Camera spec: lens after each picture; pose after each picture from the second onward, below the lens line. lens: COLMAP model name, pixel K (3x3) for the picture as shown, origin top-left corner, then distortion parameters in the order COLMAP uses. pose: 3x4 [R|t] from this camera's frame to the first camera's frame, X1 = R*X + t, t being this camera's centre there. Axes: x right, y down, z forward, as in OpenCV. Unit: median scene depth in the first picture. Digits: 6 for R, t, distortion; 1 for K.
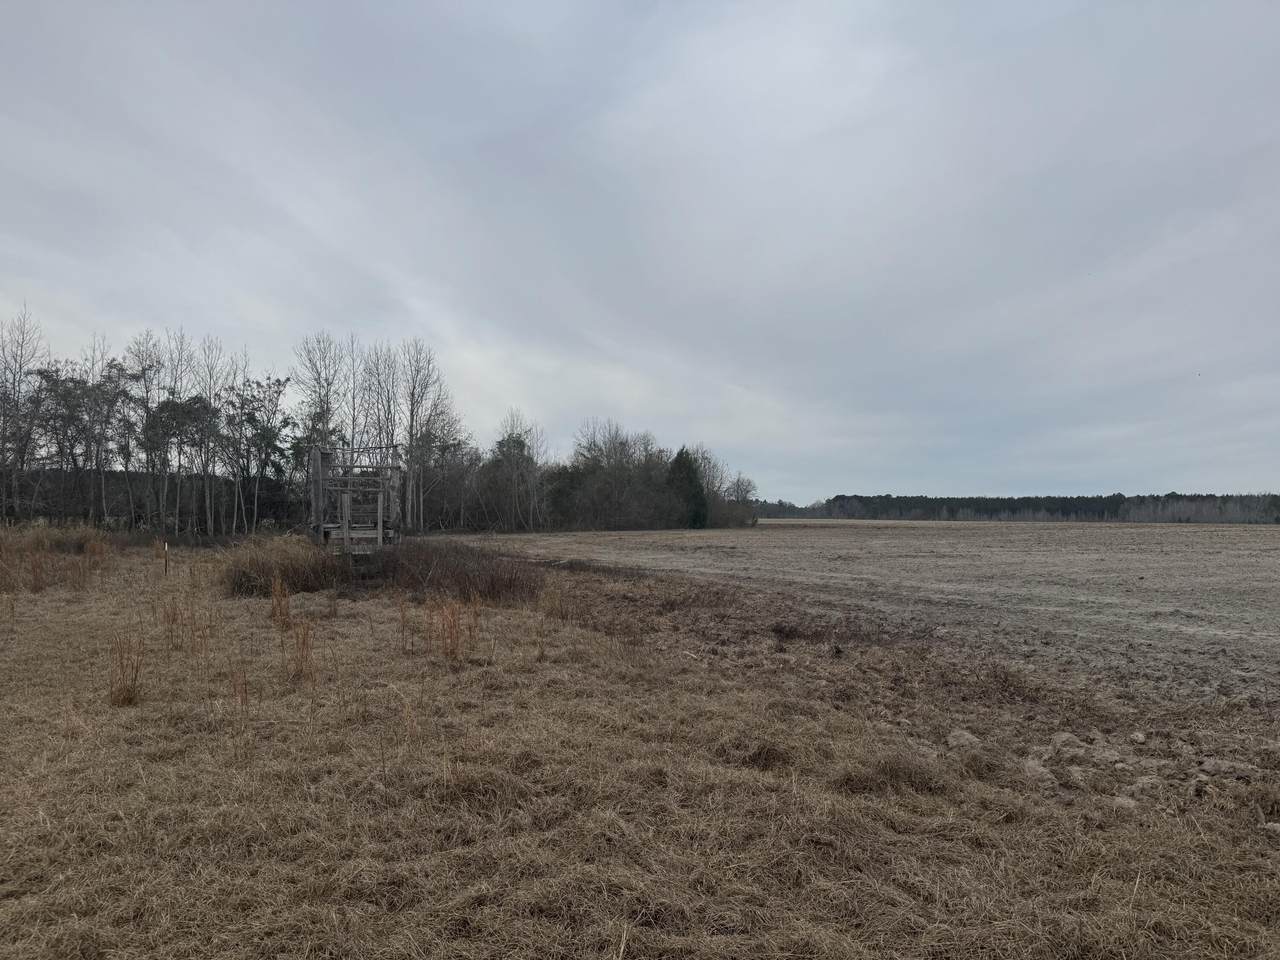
lens RADIAL K [[887.7, 0, 637.1], [0, 887.7, 483.5], [0, 0, 1]] dist [0.002499, -0.012100]
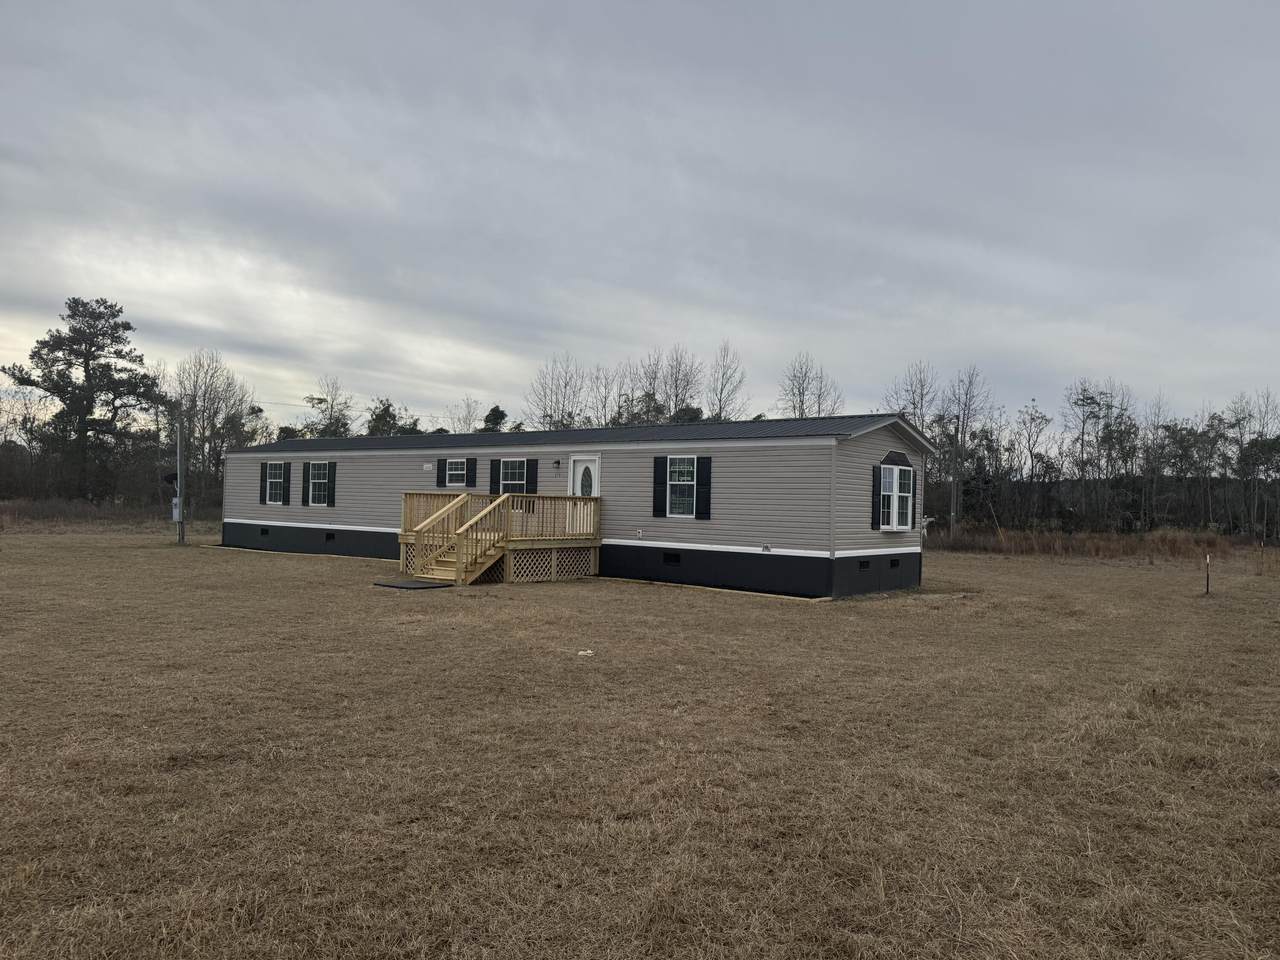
lens RADIAL K [[887.7, 0, 637.7], [0, 887.7, 488.2], [0, 0, 1]] dist [0.002499, -0.012100]
pose [[0.461678, -0.002643, -0.887044, 0.234121], [0.005742, 0.999984, 0.000009, -0.026045], [0.887029, -0.005097, 0.461685, -0.462252]]
